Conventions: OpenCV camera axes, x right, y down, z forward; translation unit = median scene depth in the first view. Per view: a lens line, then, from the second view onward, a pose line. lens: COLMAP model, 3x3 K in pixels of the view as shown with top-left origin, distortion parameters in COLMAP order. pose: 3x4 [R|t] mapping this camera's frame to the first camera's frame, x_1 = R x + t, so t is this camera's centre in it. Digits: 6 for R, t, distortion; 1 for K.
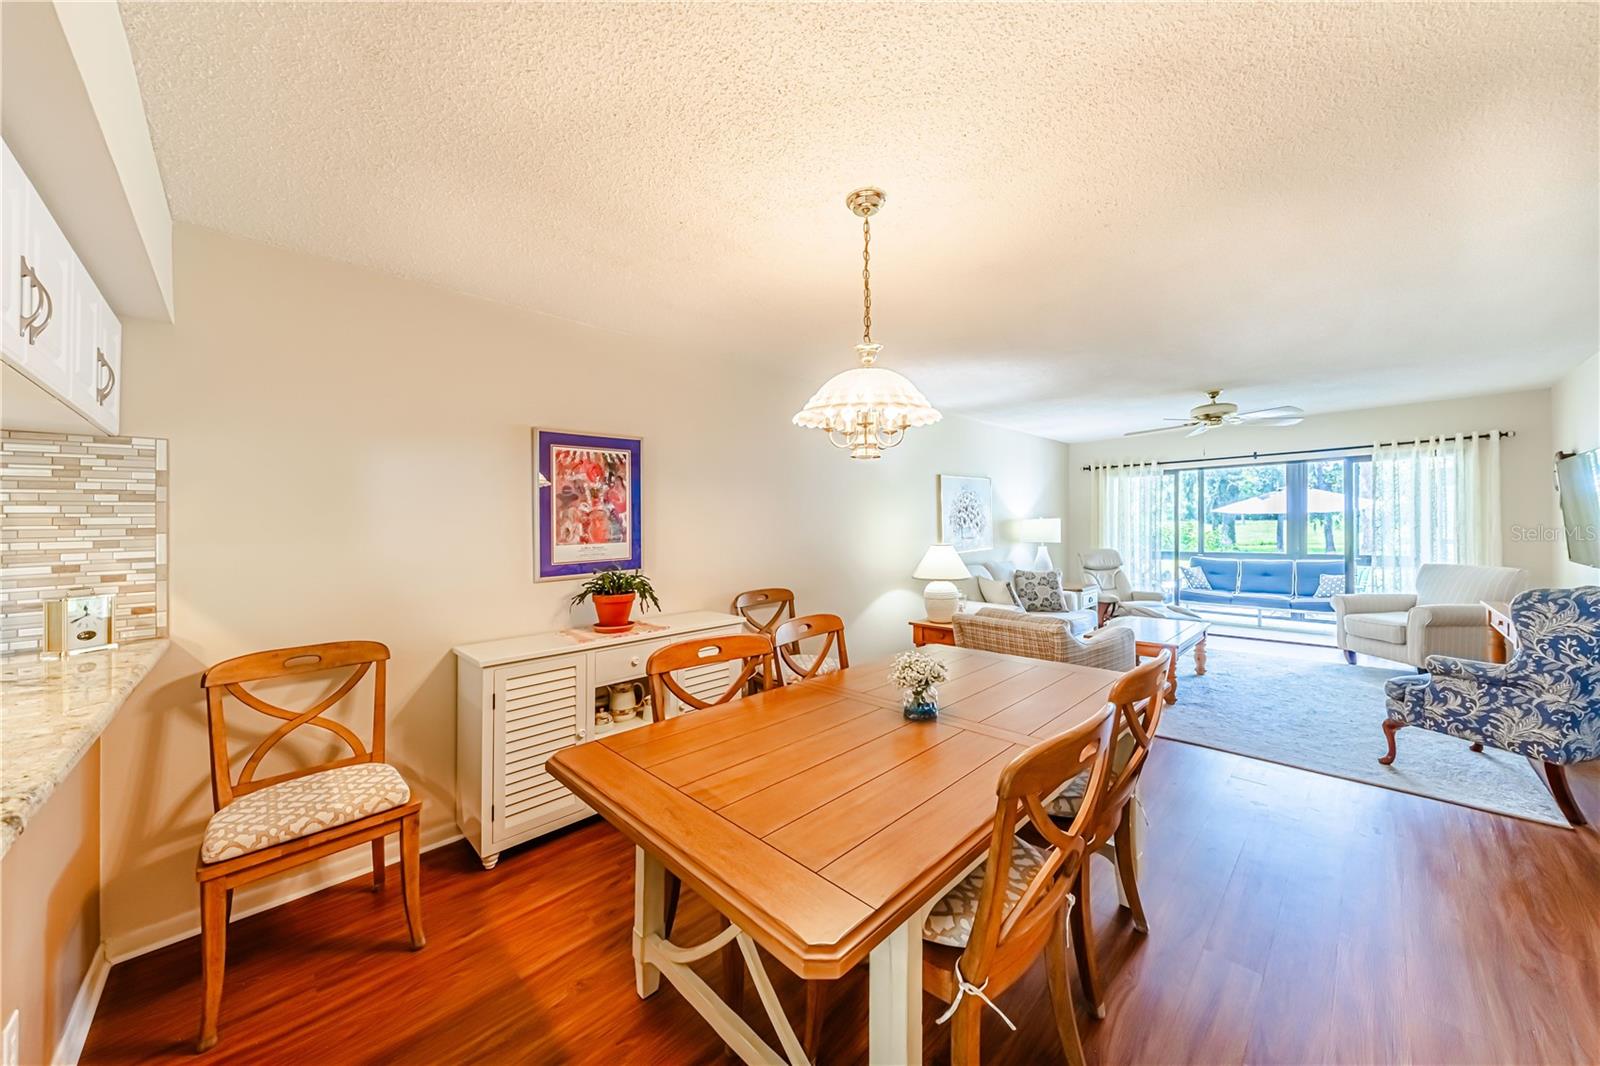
lens RADIAL K [[553.5, 0, 790.9], [0, 553.5, 528.3], [0, 0, 1]] dist [0.013519, -0.003330]
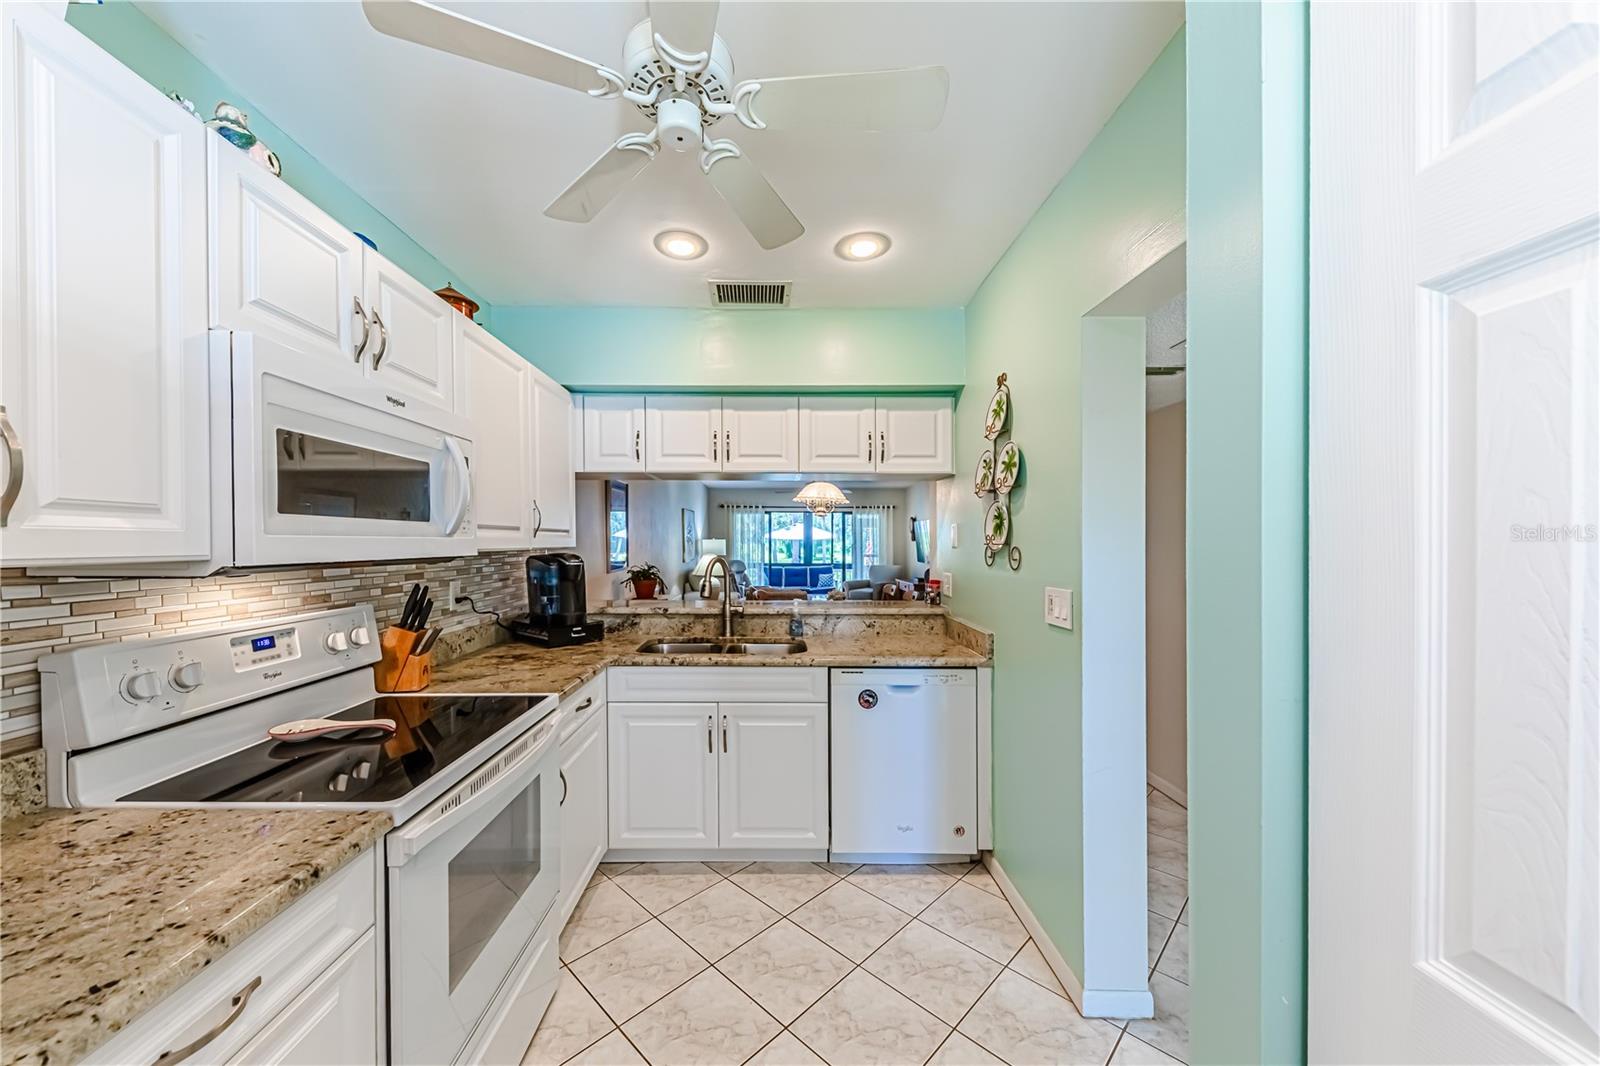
lens RADIAL K [[598.4, 0, 770.1], [0, 598.4, 541.0], [0, 0, 1]] dist [-0.001033, -0.000313]
pose [[0.694212, 0.021335, 0.719454, -0.780262], [-0.013209, 0.999770, -0.016902, 0.016373], [-0.719649, 0.002231, 0.694334, -0.296950]]
